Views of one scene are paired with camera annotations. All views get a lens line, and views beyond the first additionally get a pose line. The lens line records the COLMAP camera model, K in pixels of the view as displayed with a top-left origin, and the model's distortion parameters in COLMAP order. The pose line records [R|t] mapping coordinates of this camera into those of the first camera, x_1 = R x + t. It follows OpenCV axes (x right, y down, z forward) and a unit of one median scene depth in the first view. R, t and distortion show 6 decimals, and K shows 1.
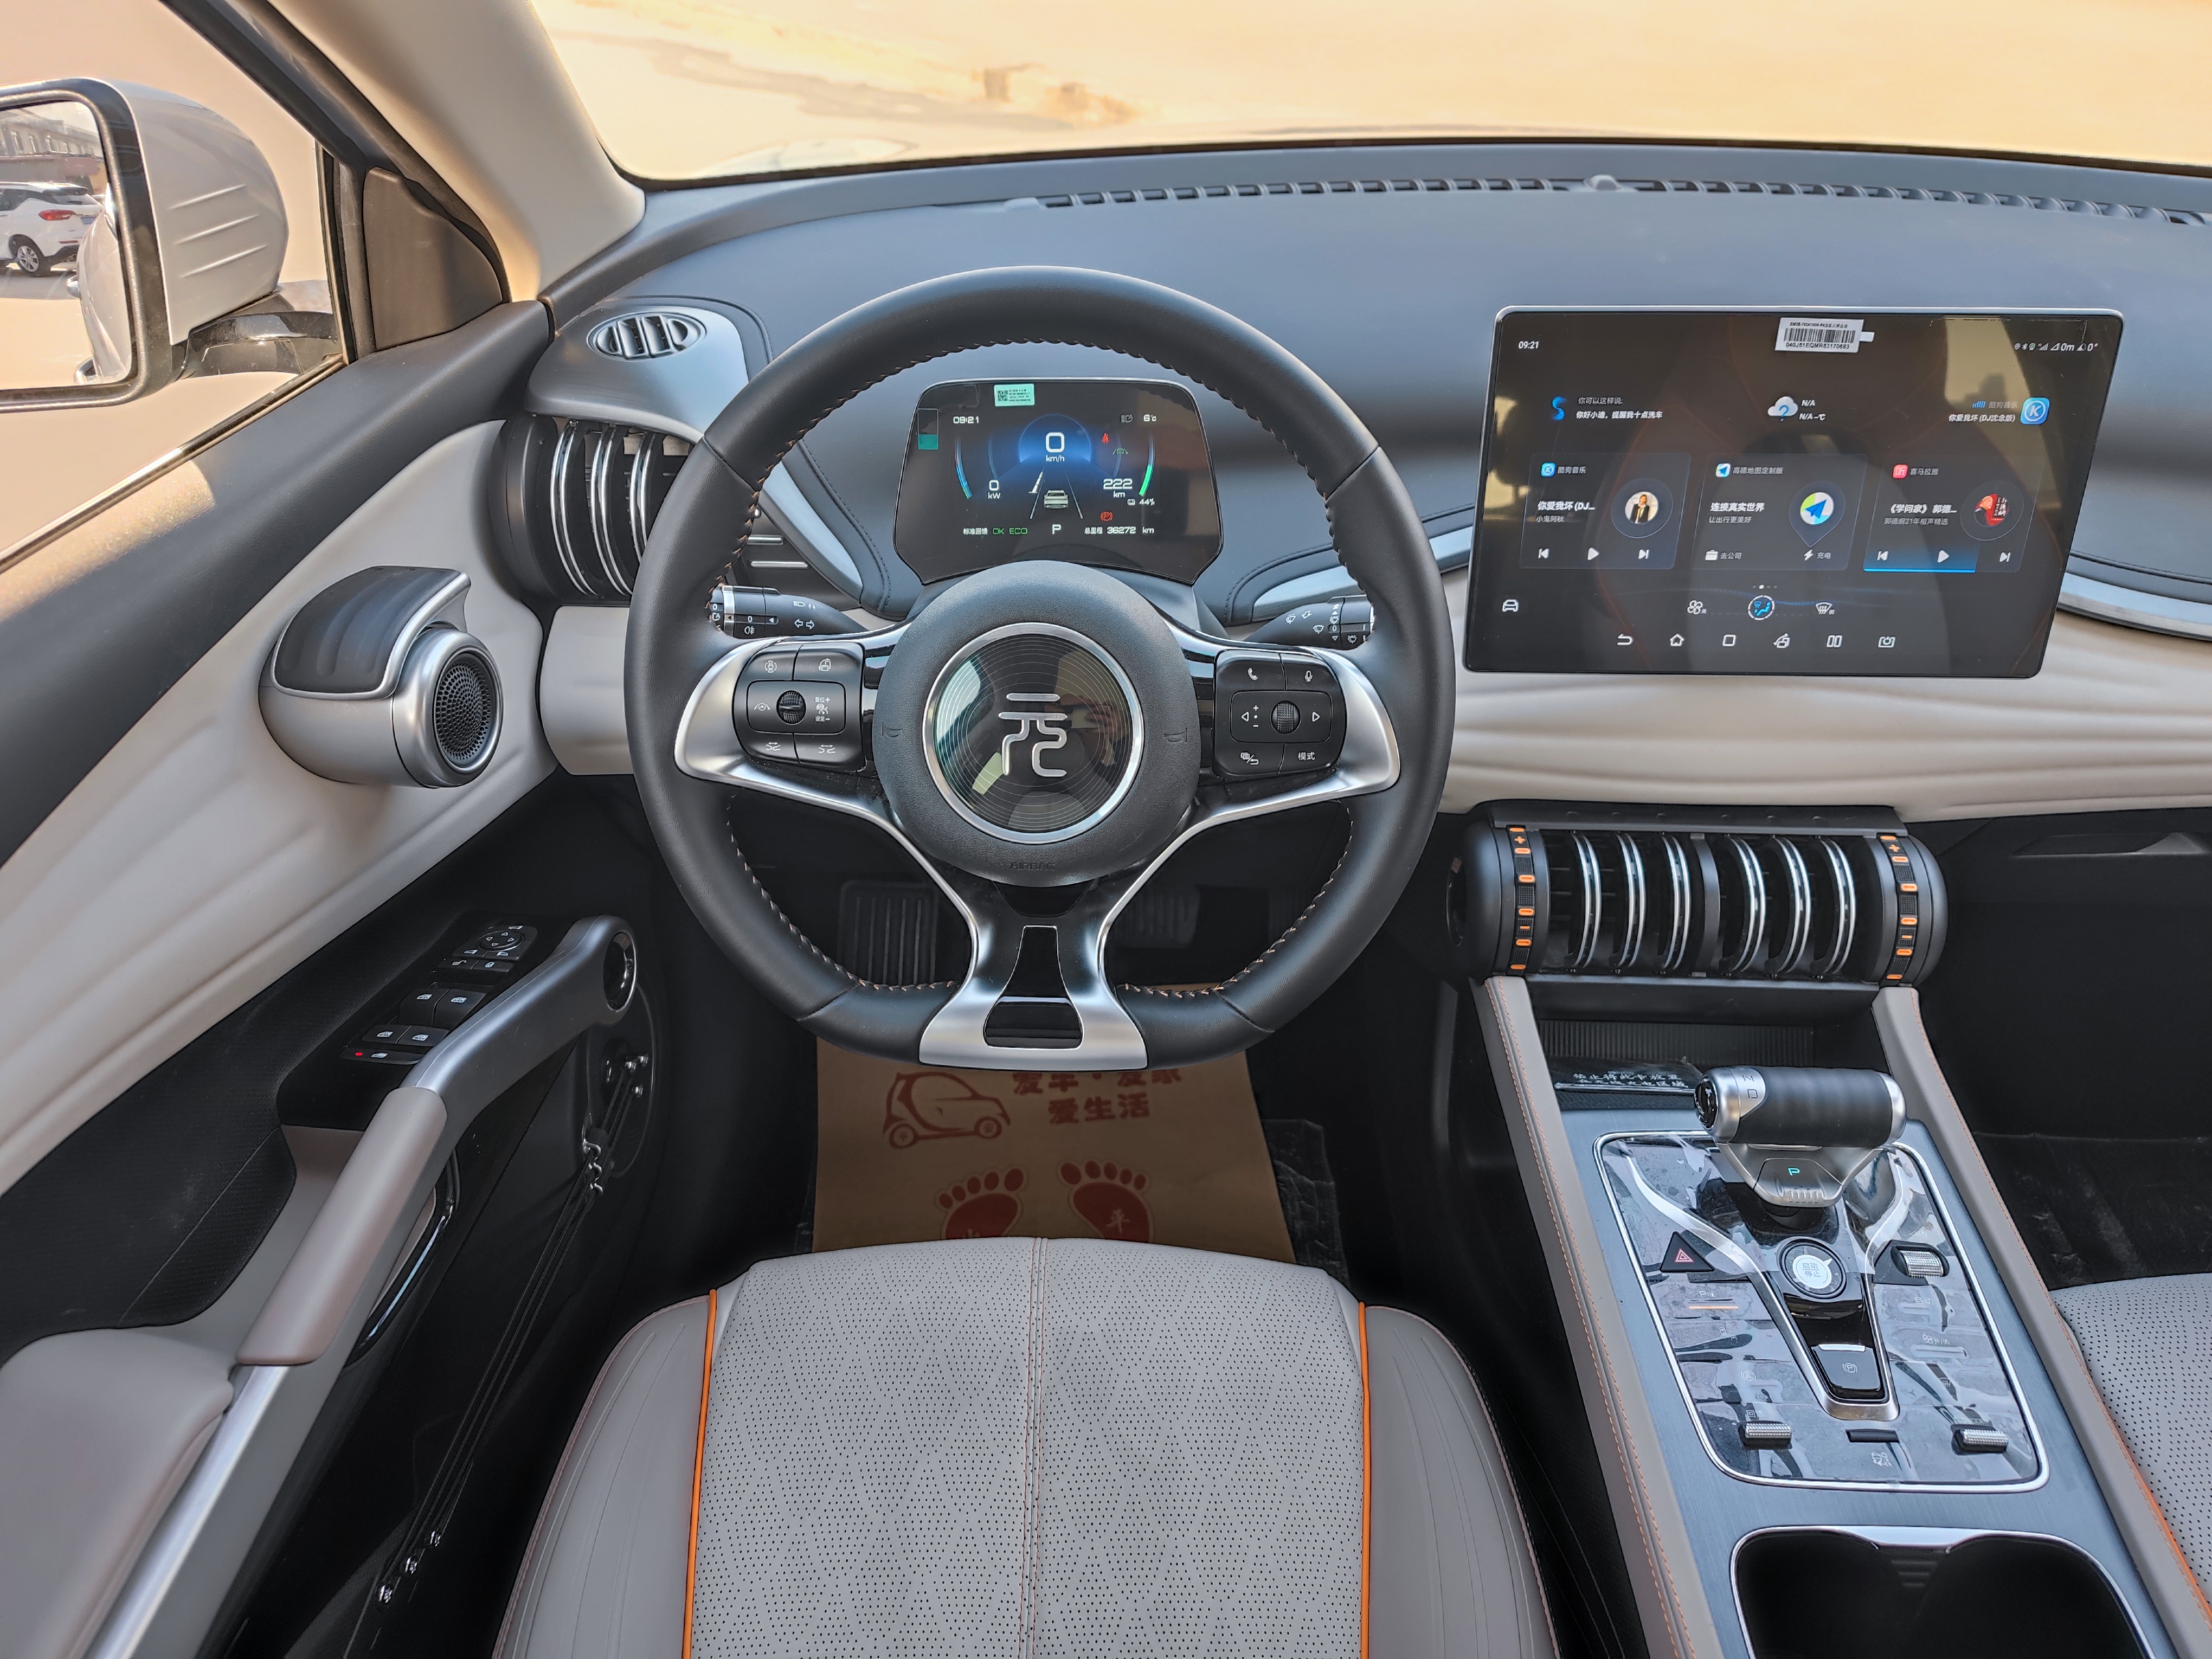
lens RADIAL K [[1517.2, 0, 1118.4], [0, 1517.2, 807.2], [0, 0, 1]] dist [0.061404, -0.052656]
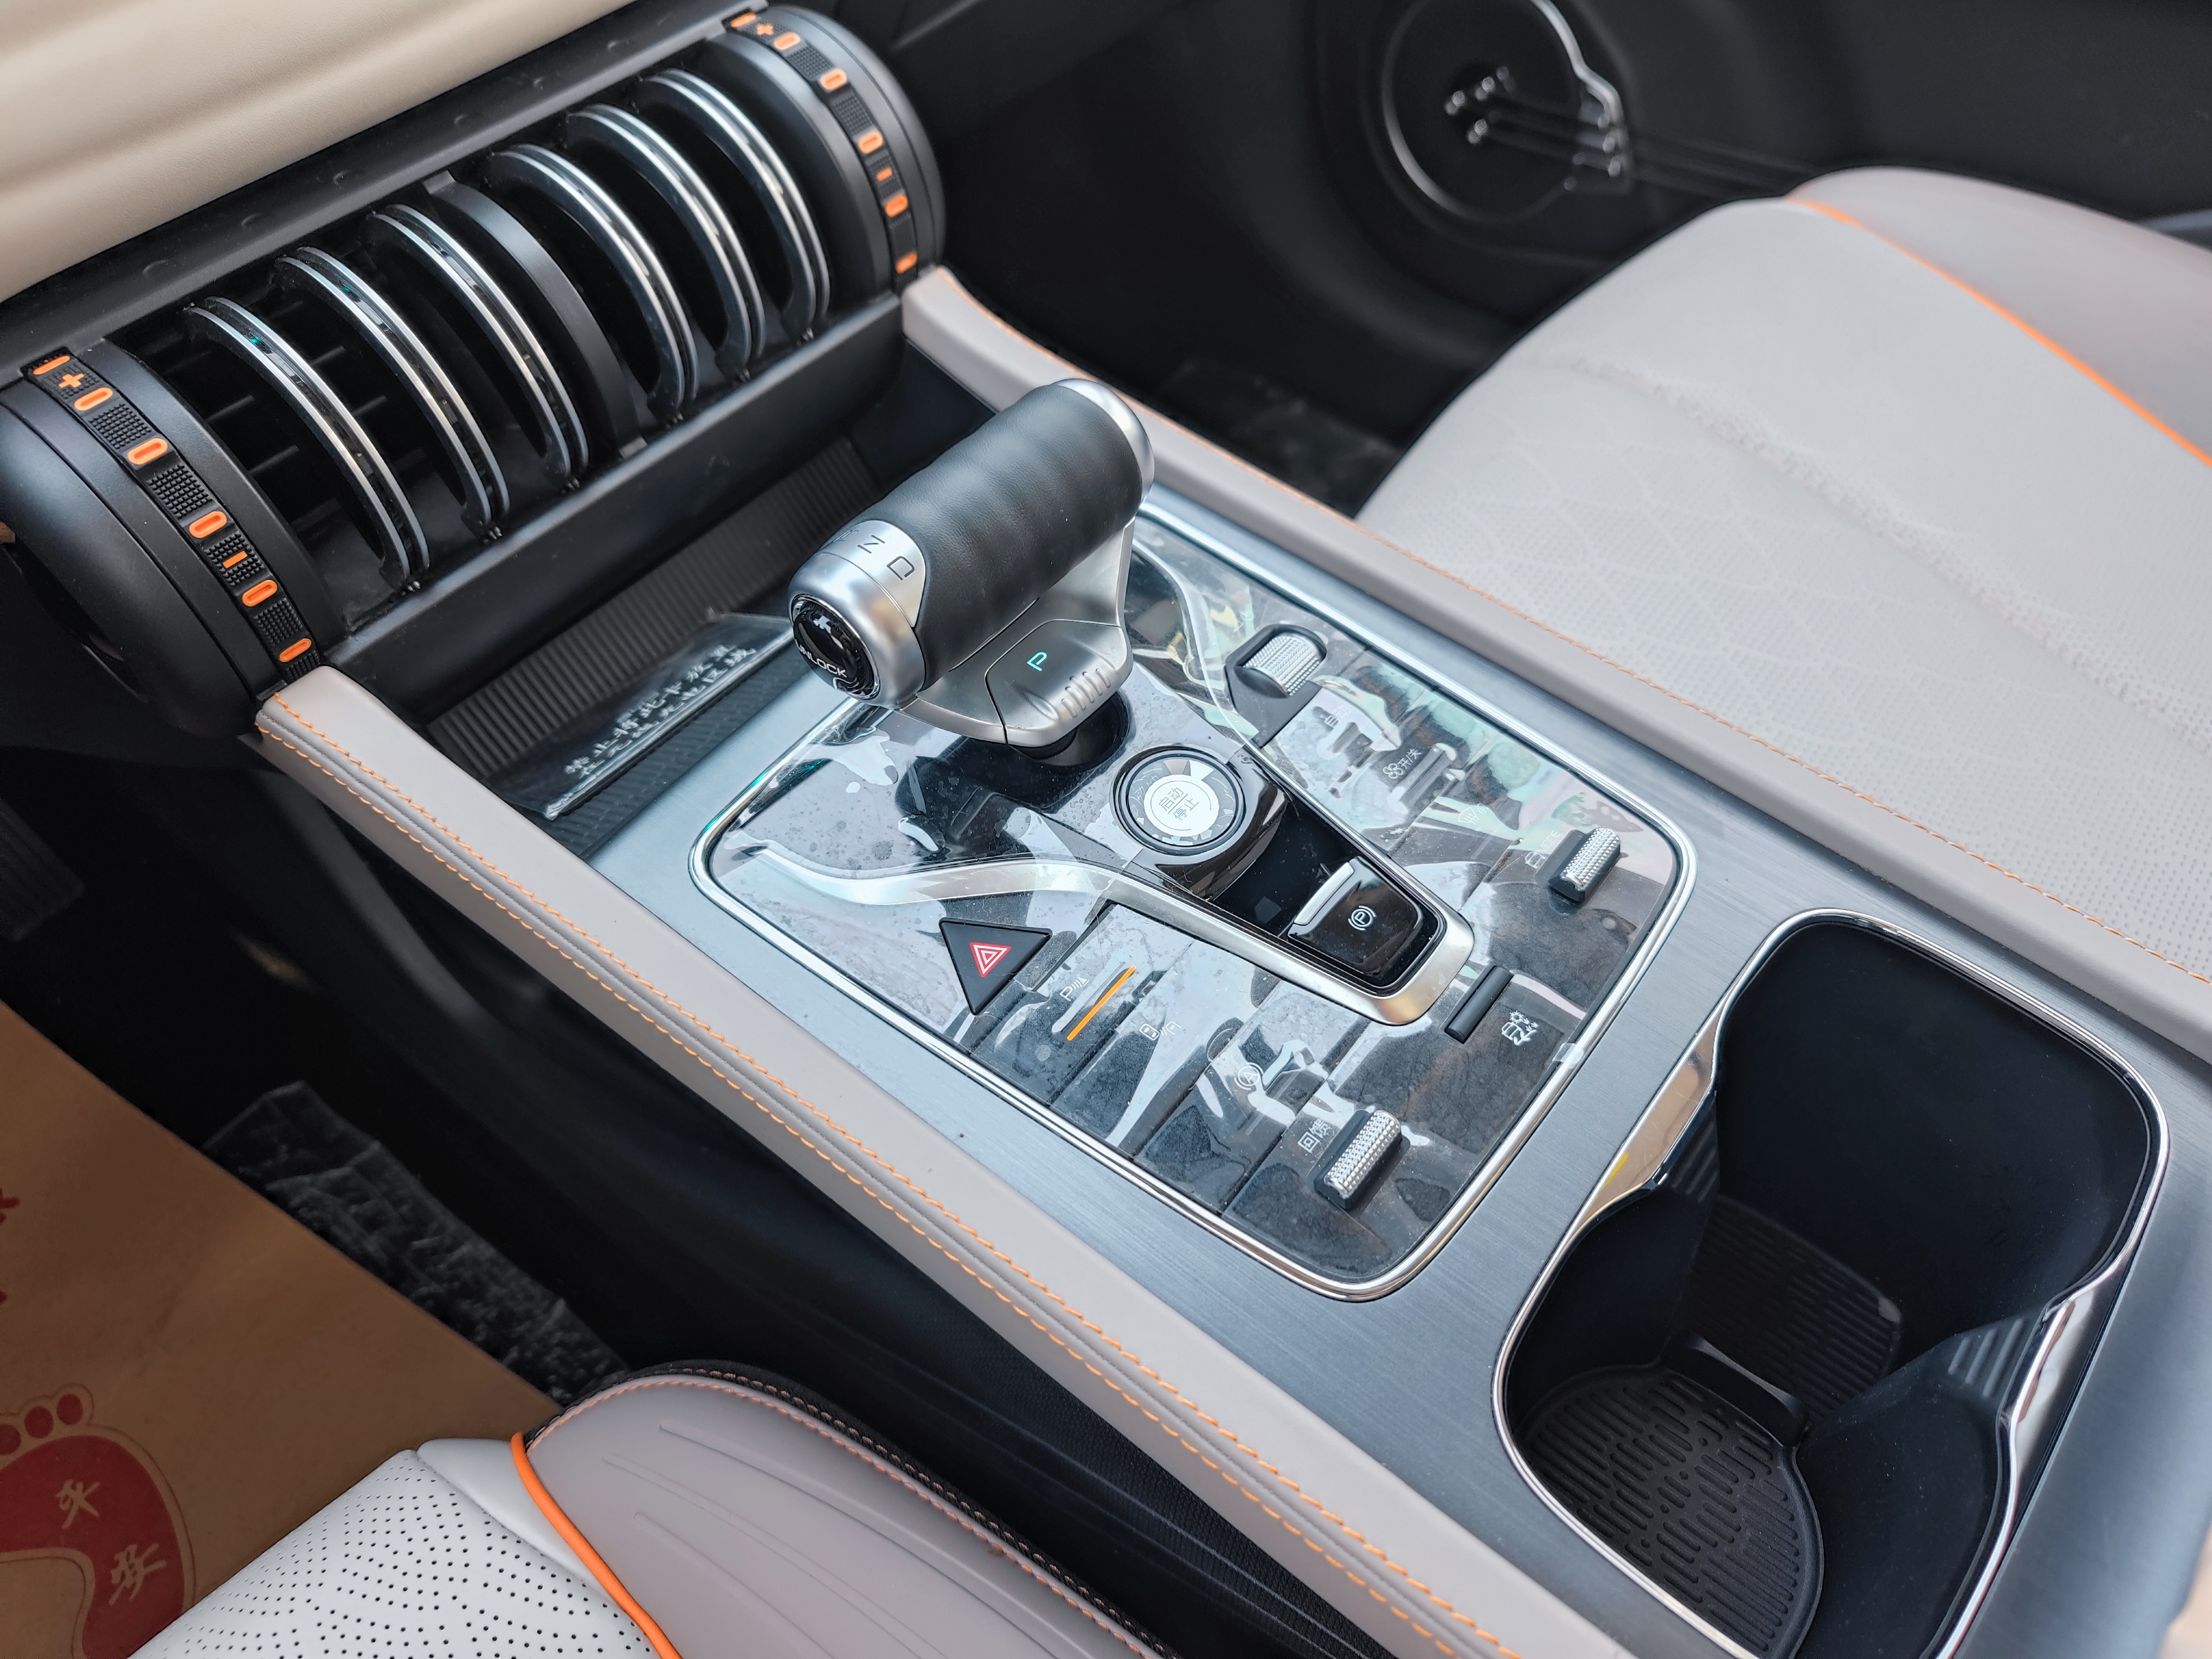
lens RADIAL K [[1561.9, 0, 1104.0], [0, 1561.9, 821.4], [0, 0, 1]] dist [0.032804, -0.011222]
pose [[0.622990, -0.630902, 0.462435, 0.186354], [0.502672, 0.775846, 0.381292, 0.096119], [-0.599336, -0.005088, 0.800481, 0.567164]]
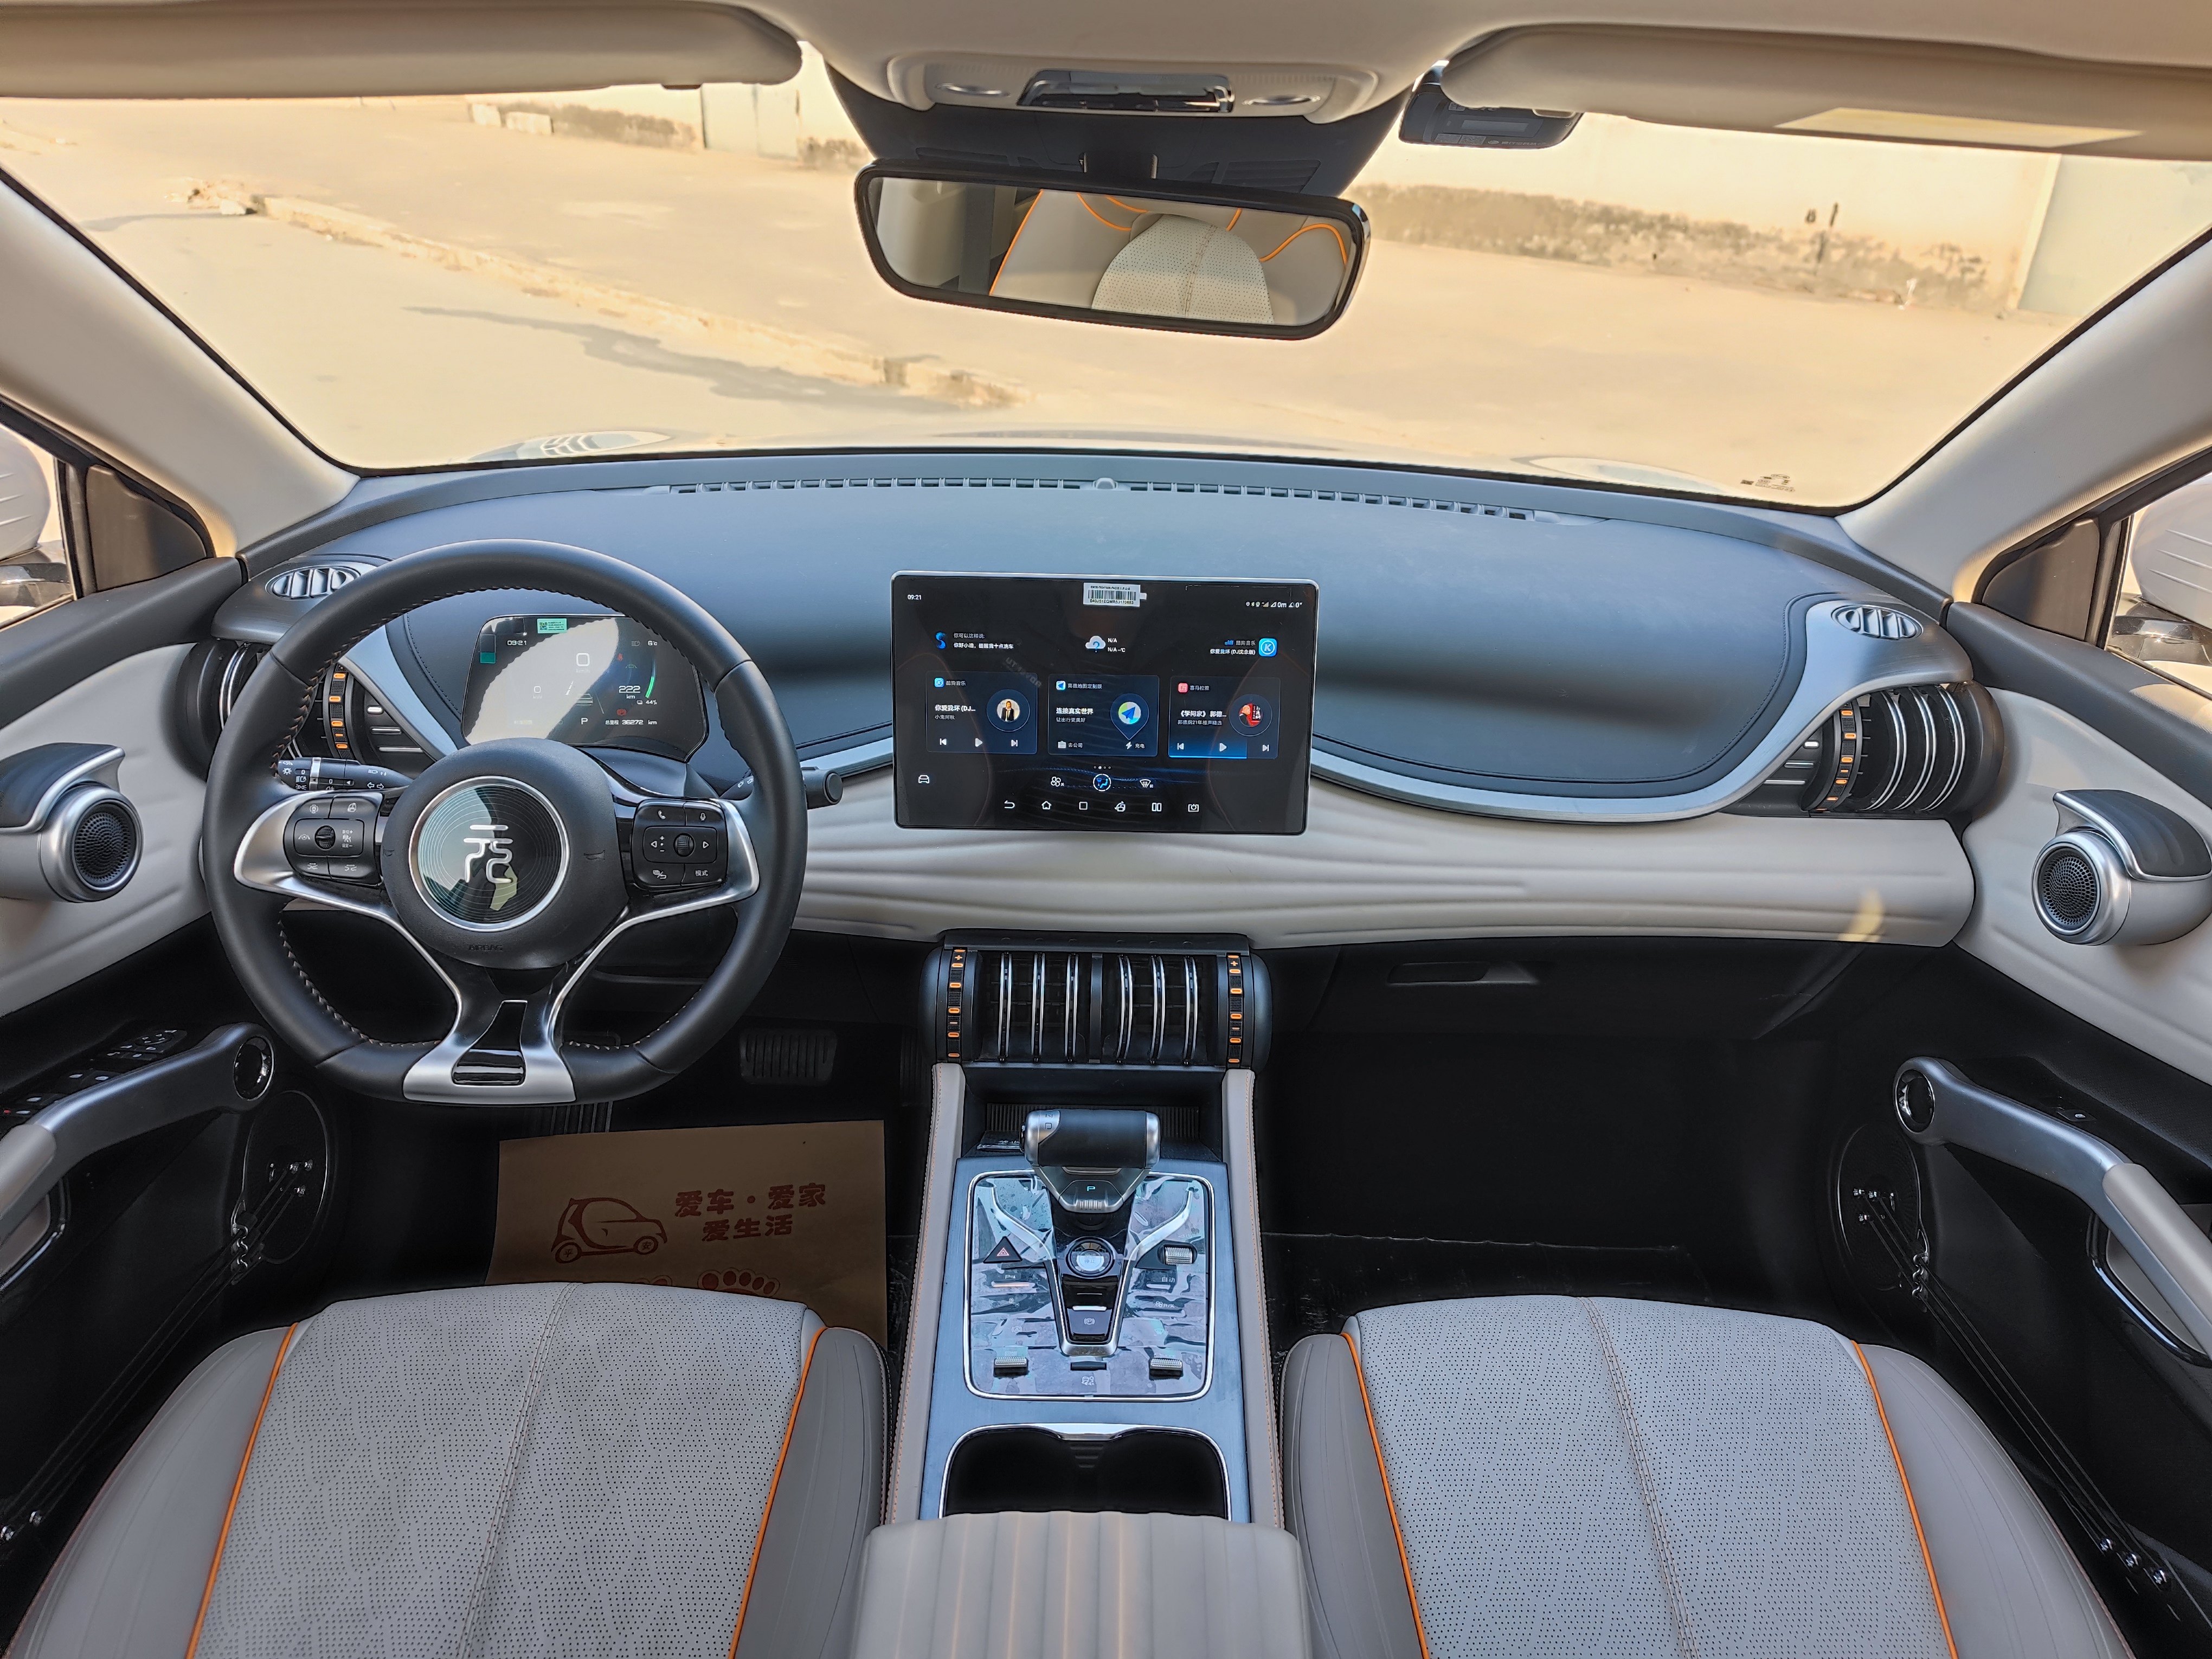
lens RADIAL K [[1517.2, 0, 1143.5], [0, 1517.2, 806.3], [0, 0, 1]] dist [0.061404, -0.052656]
pose [[0.999197, 0.005420, 0.039701, 0.406249], [0.000919, 0.987448, -0.157942, 0.109639], [-0.040059, 0.157851, 0.986650, -0.359790]]
